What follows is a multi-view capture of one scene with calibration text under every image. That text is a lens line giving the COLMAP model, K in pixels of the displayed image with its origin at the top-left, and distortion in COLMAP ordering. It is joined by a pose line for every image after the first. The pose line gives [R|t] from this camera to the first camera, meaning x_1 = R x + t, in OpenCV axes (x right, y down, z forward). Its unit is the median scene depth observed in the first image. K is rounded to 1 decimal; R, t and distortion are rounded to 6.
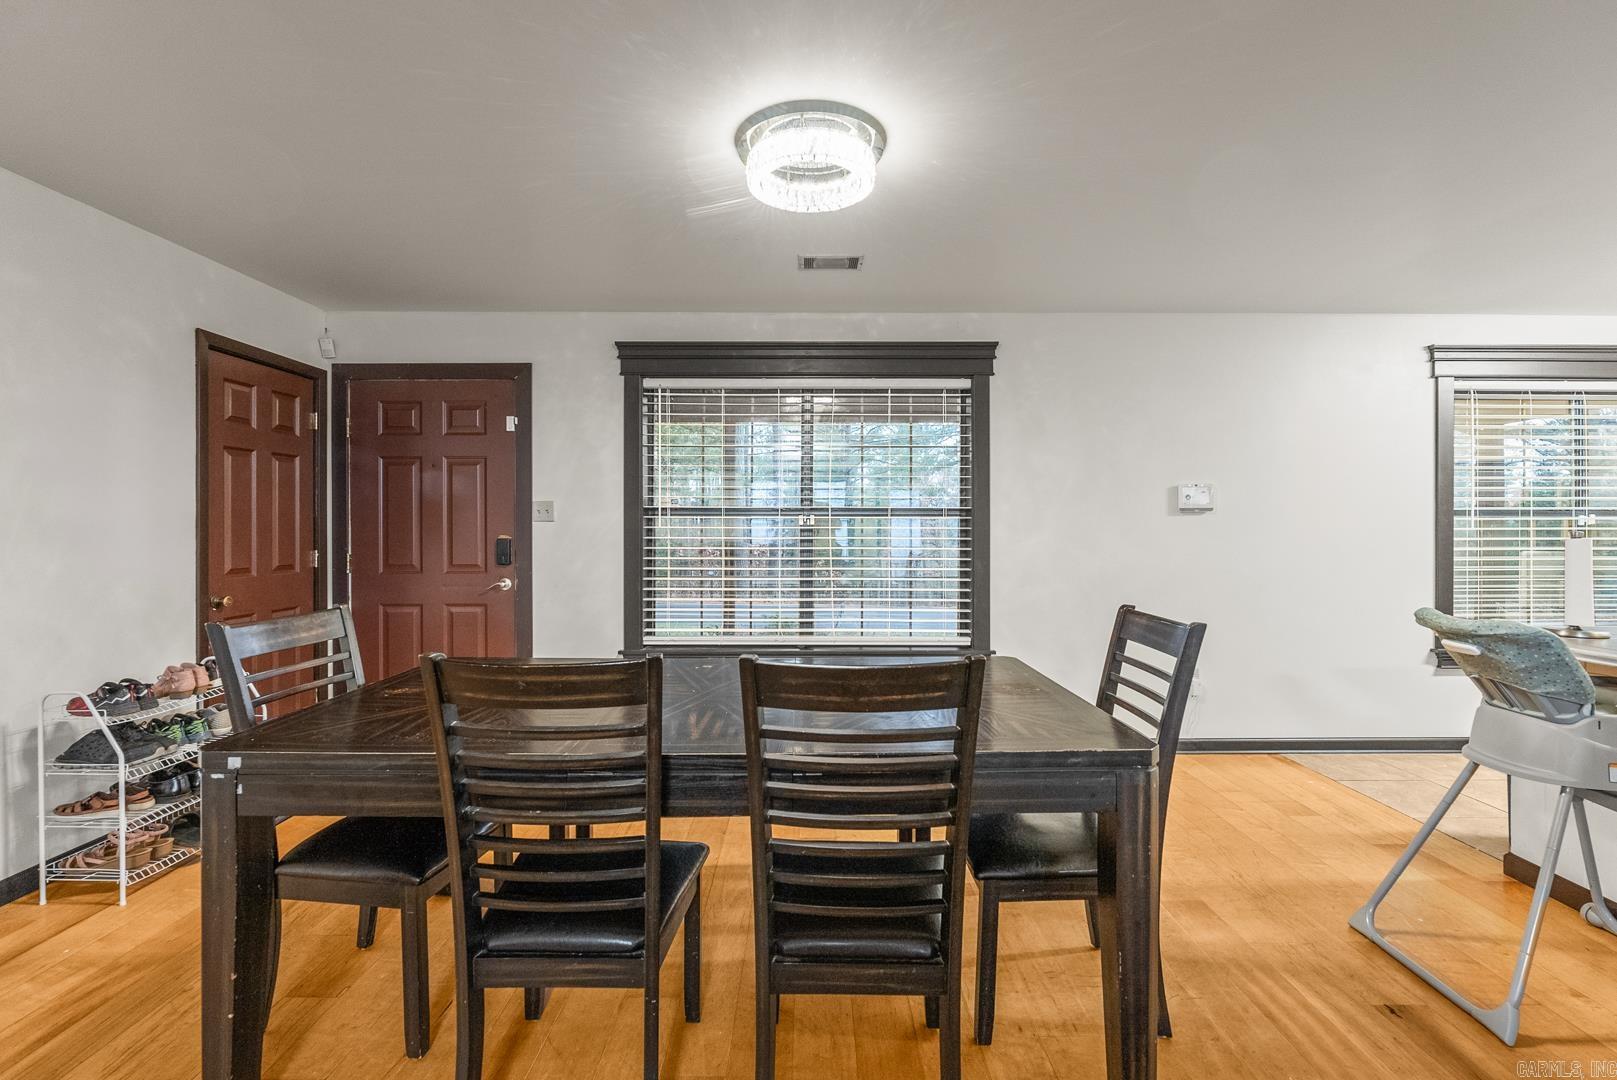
lens RADIAL K [[737.5, 0, 804.9], [0, 737.5, 528.3], [0, 0, 1]] dist [-0.004390, 0.000253]
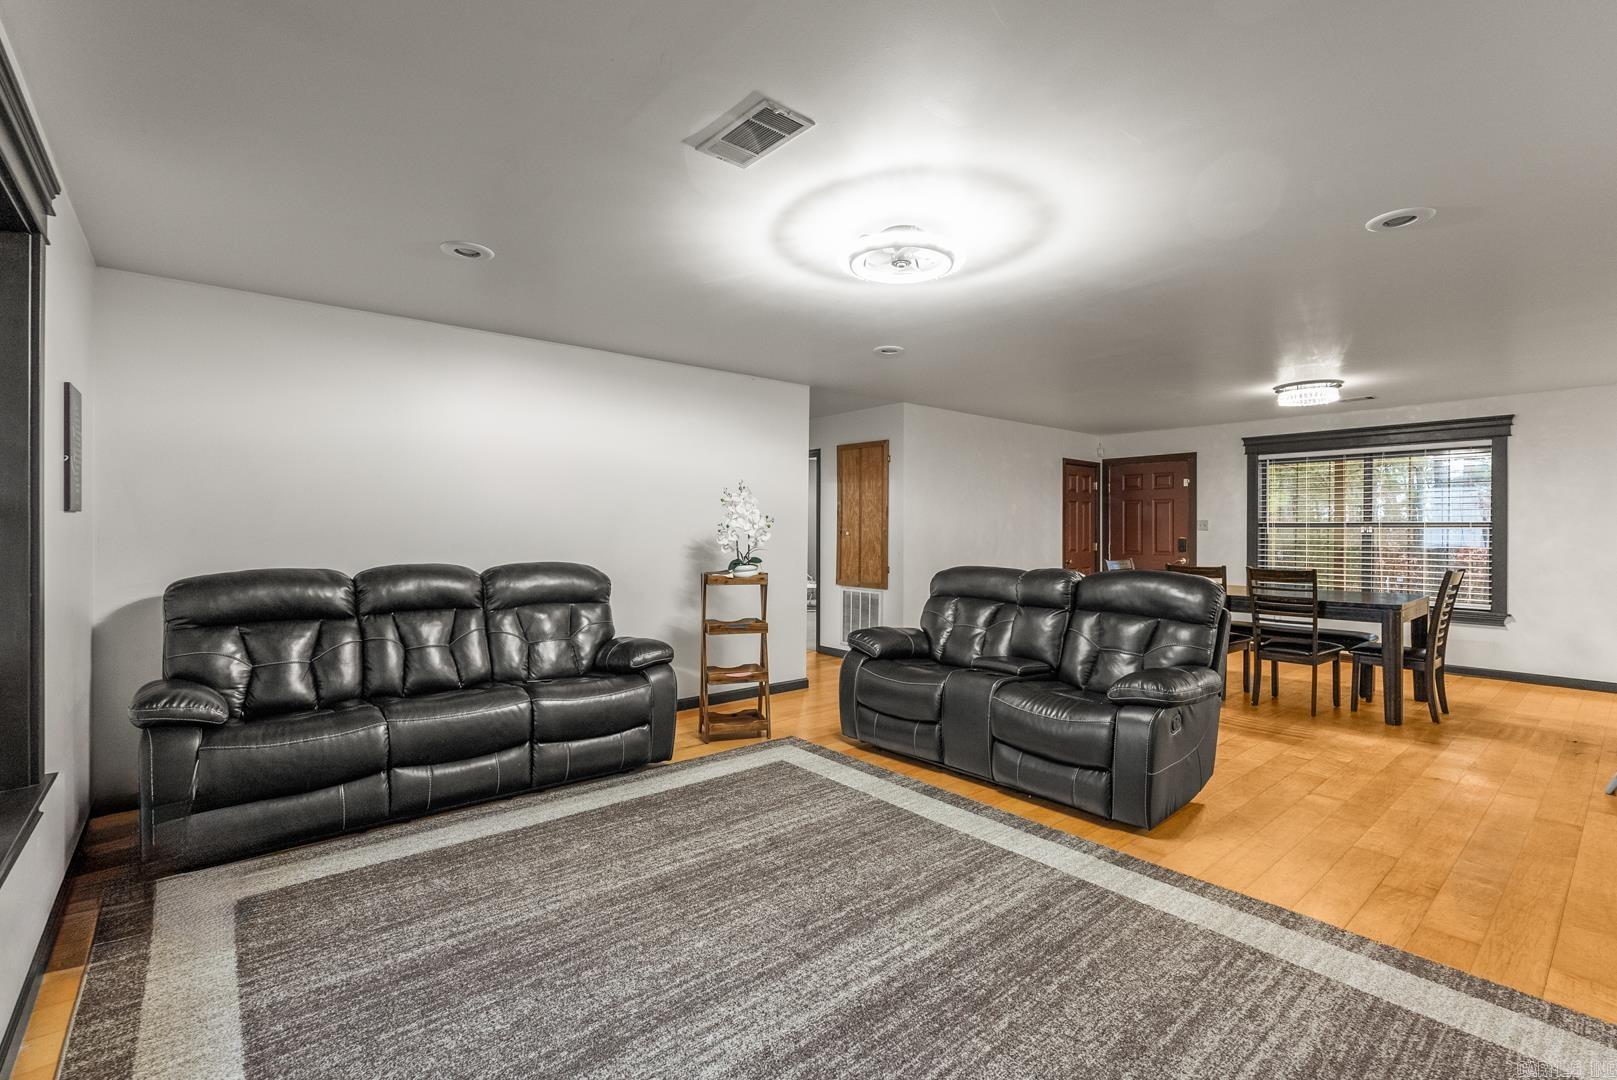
lens RADIAL K [[737.5, 0, 803.2], [0, 737.5, 533.4], [0, 0, 1]] dist [-0.004390, 0.000253]
pose [[0.643642, 0.003614, -0.765318, 0.479985], [-0.011363, 0.999924, -0.004834, 0.020884], [0.765242, 0.011807, 0.643634, -1.122116]]
